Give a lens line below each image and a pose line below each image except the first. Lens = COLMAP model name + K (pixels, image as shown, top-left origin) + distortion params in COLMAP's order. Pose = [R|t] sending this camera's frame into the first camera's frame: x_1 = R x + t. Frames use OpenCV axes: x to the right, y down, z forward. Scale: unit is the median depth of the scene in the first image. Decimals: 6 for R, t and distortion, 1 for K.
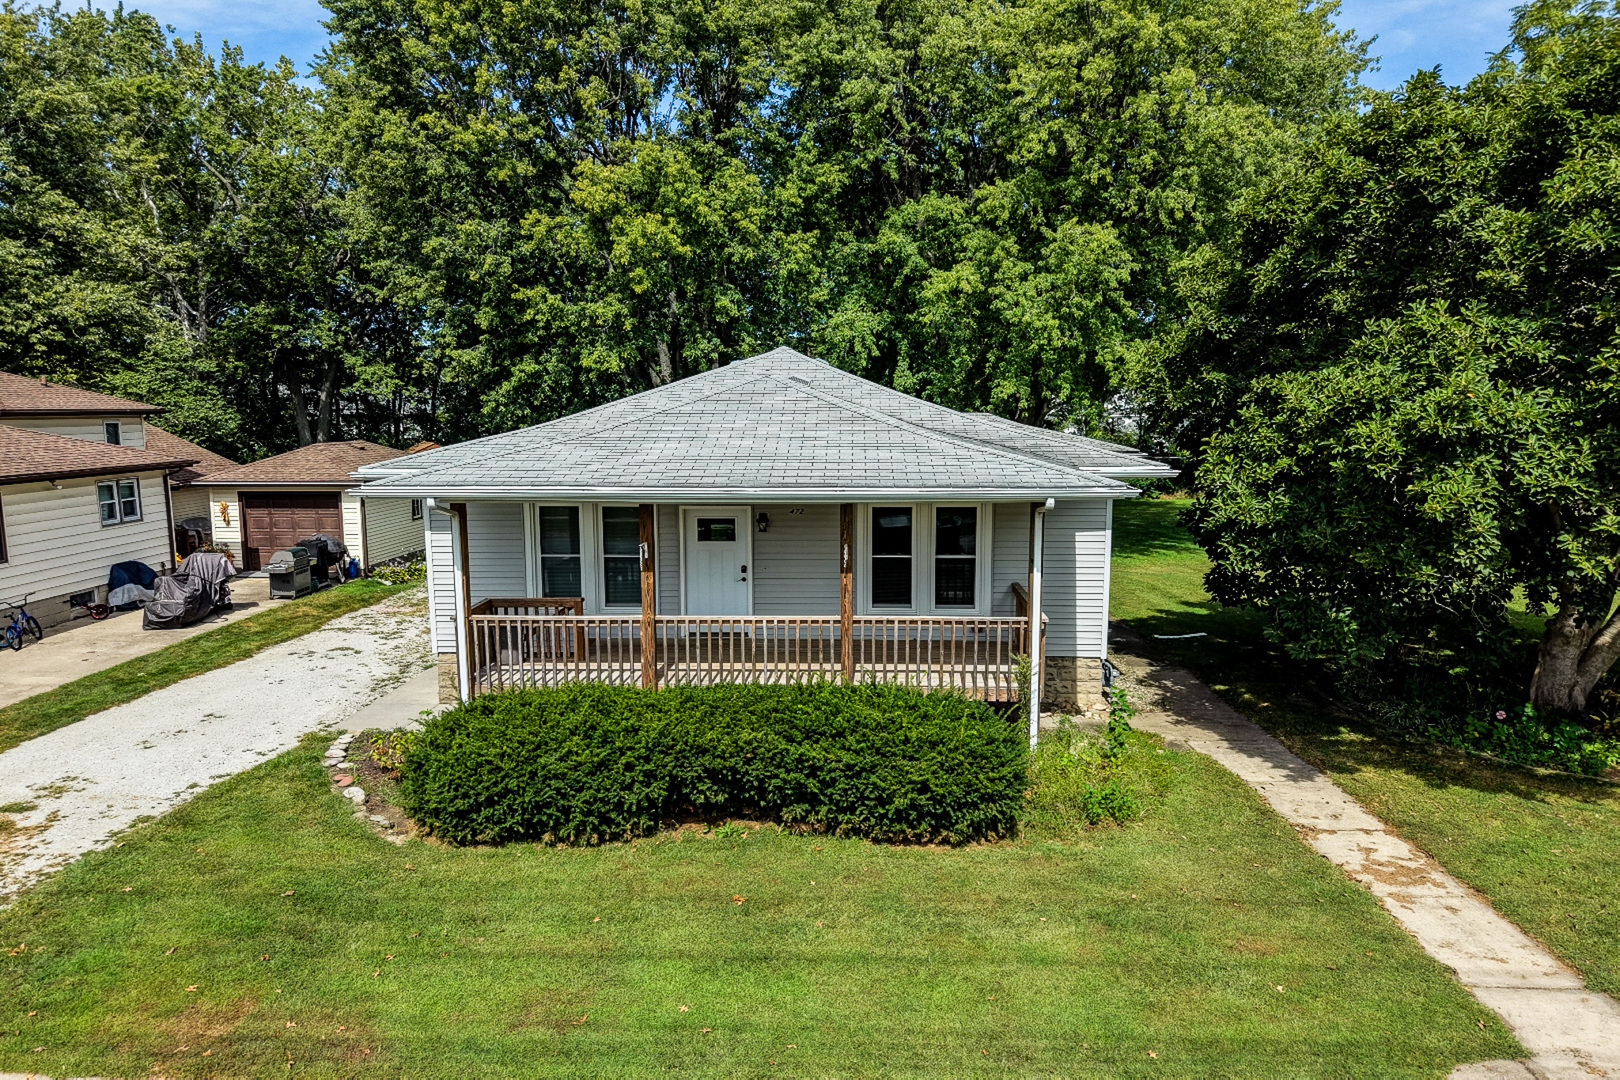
lens RADIAL K [[1093.3, 0, 804.8], [0, 1093.3, 536.4], [0, 0, 1]] dist [0.009989, -0.004901]
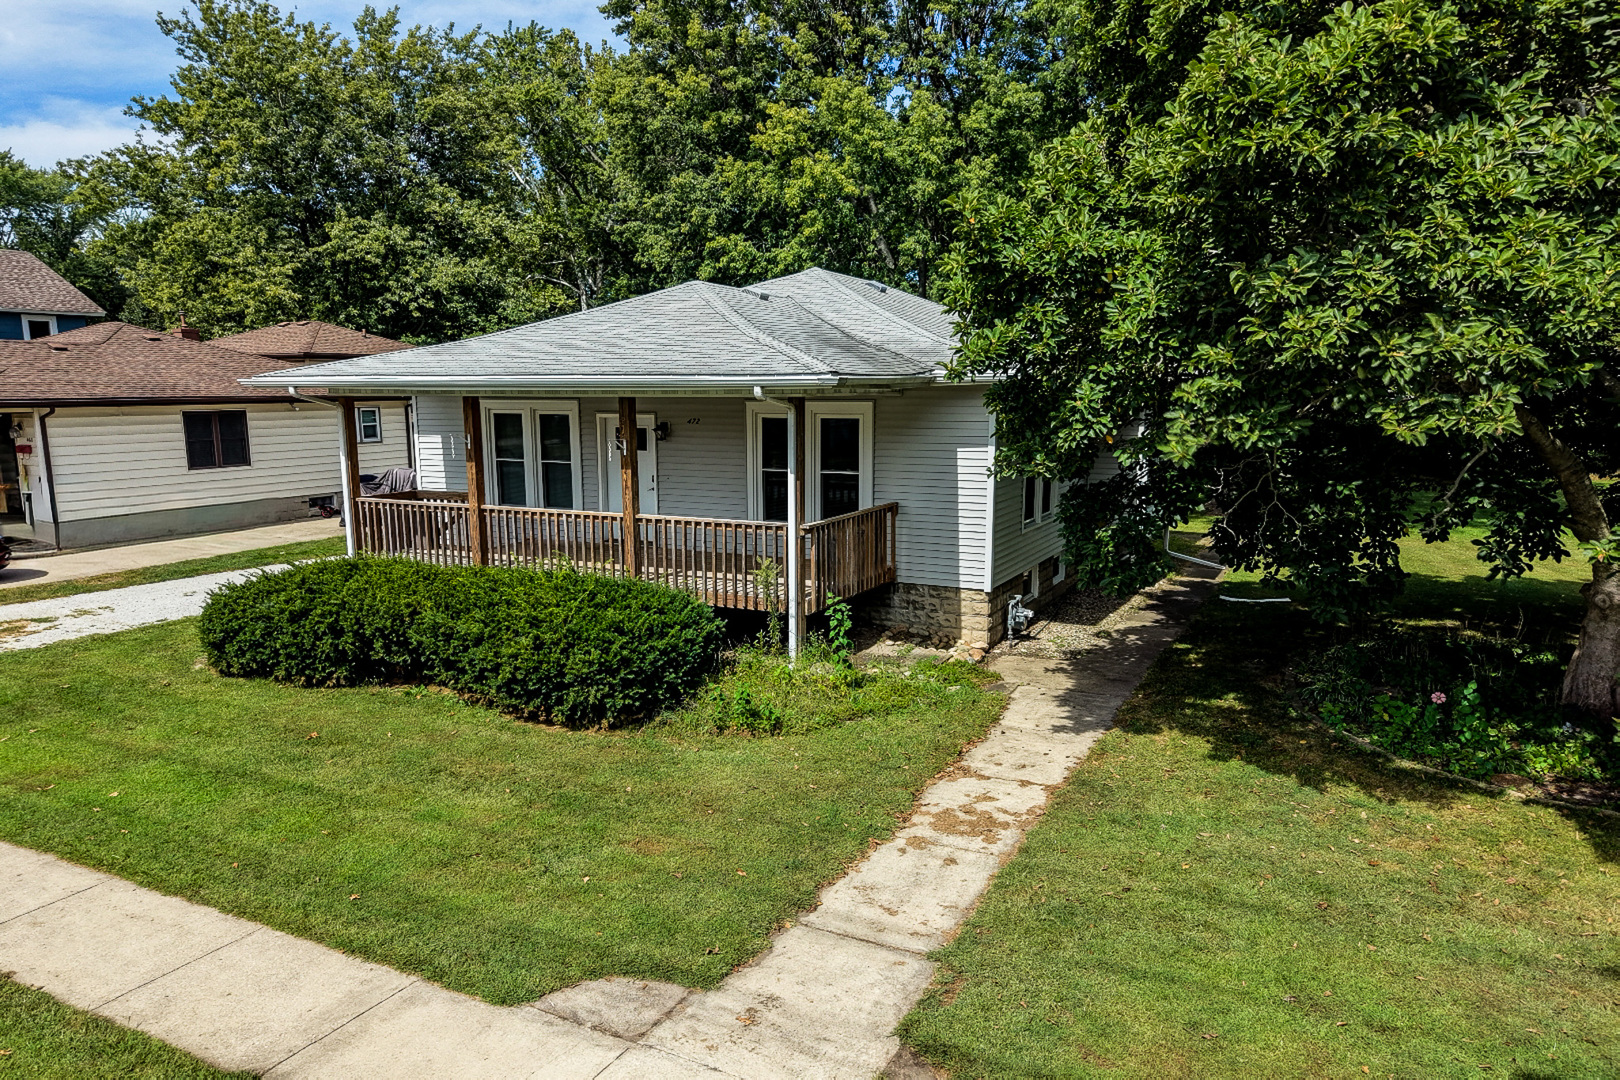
lens RADIAL K [[1088.3, 0, 804.2], [0, 1088.3, 557.1], [0, 0, 1]] dist [0.030415, -0.040185]
pose [[0.910580, 0.064127, -0.408327, 0.555114], [-0.049185, 0.997683, 0.047001, 0.054888], [0.410395, -0.022715, 0.911625, 0.148677]]
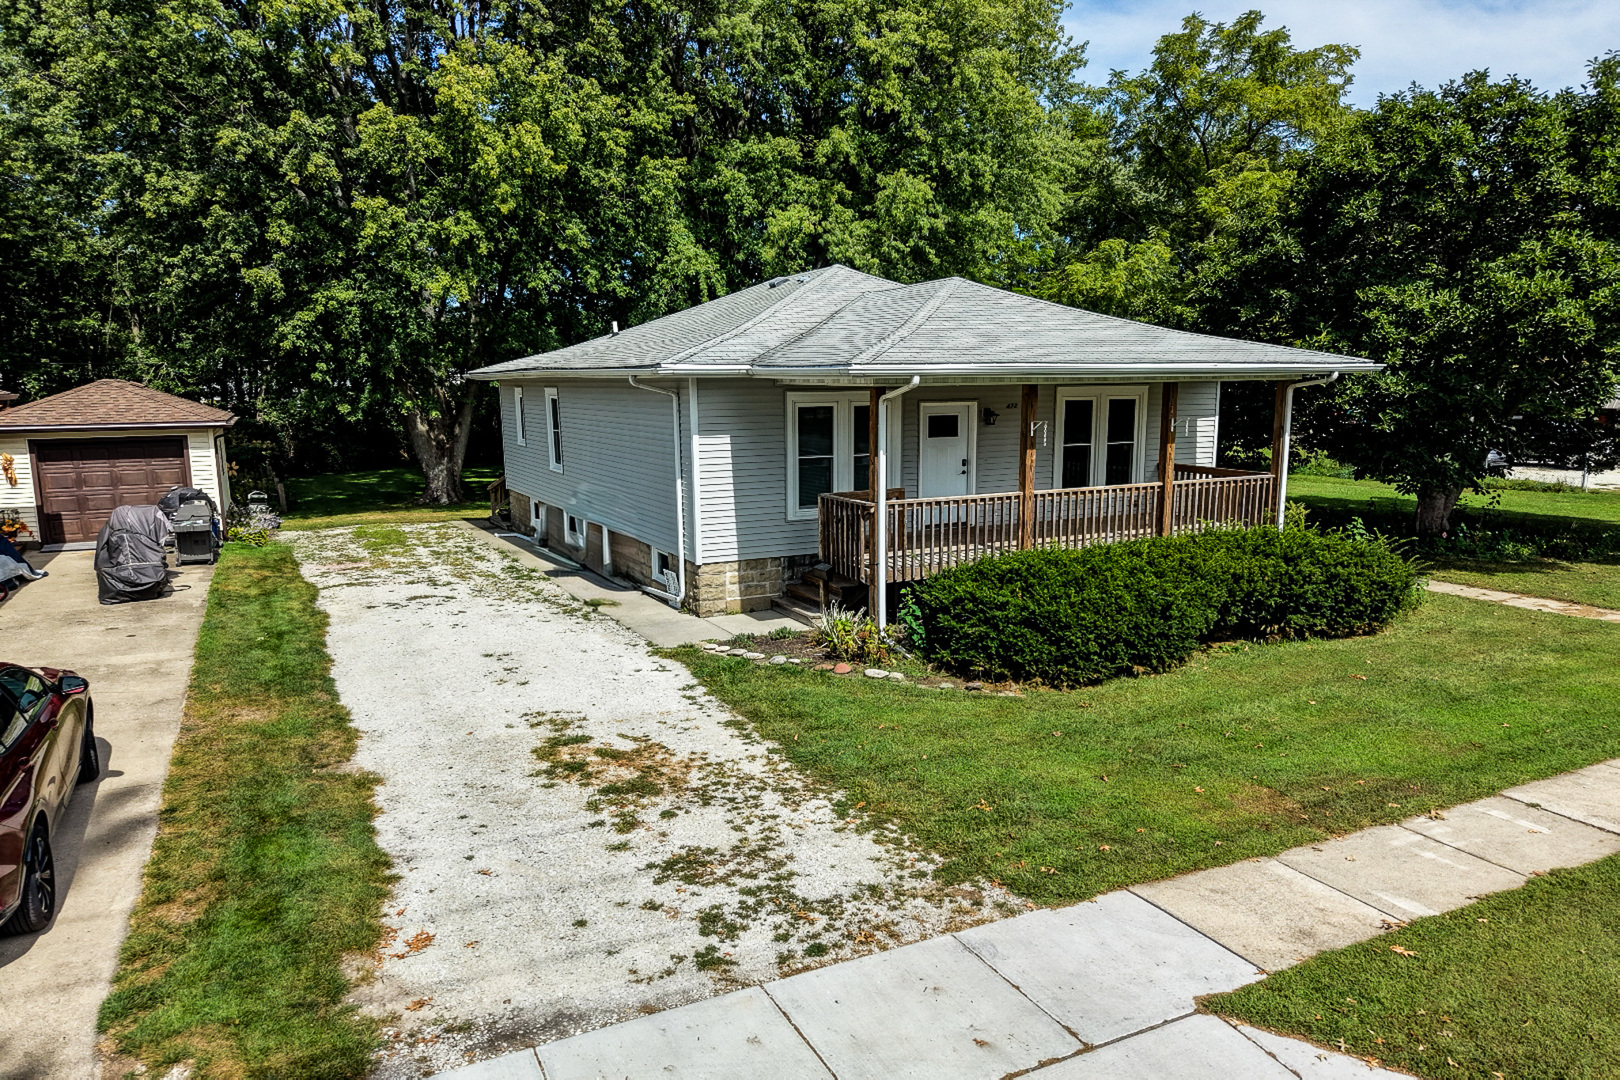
lens RADIAL K [[1088.3, 0, 804.2], [0, 1088.3, 557.1], [0, 0, 1]] dist [0.030415, -0.040185]
pose [[0.876849, -0.082250, 0.473677, -0.806957], [0.062394, 0.996393, 0.057512, 0.058339], [-0.476699, -0.020875, 0.878819, 0.144475]]
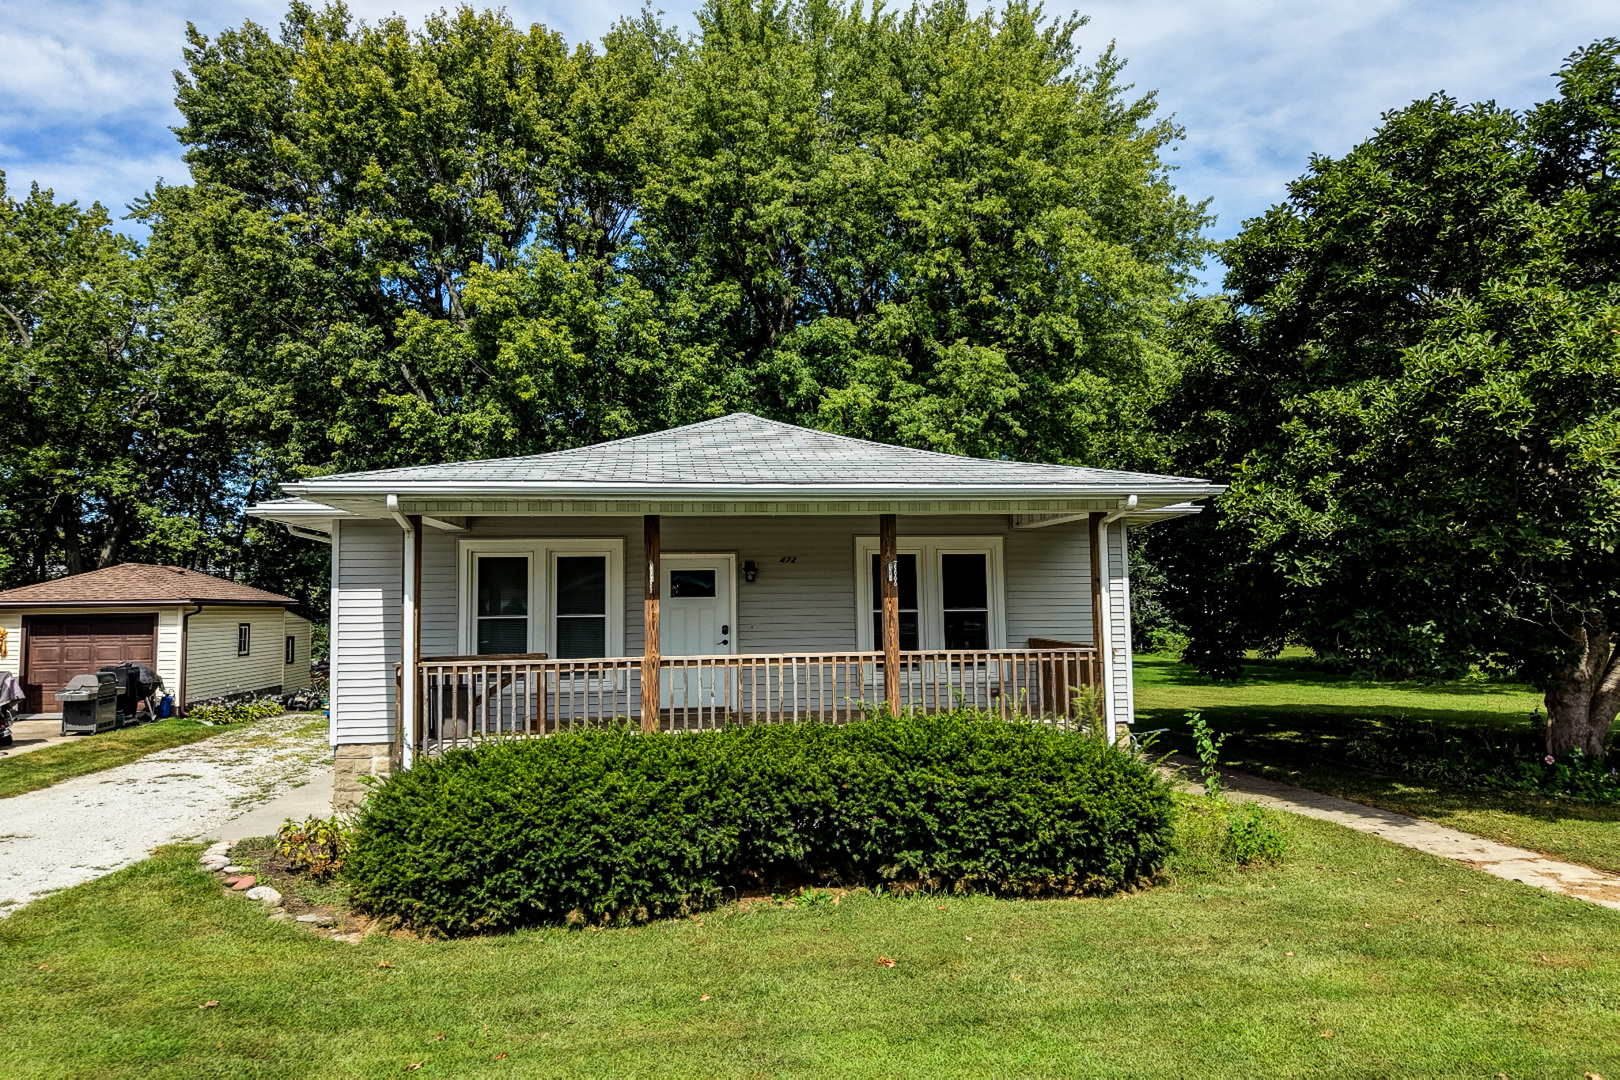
lens RADIAL K [[1089.9, 0, 803.8], [0, 1089.9, 488.9], [0, 0, 1]] dist [0.008344, -0.006970]
pose [[0.984014, 0.008443, 0.177888, -0.167269], [0.030970, 0.975543, -0.217615, 0.124048], [-0.175375, 0.219646, 0.959687, 0.168958]]
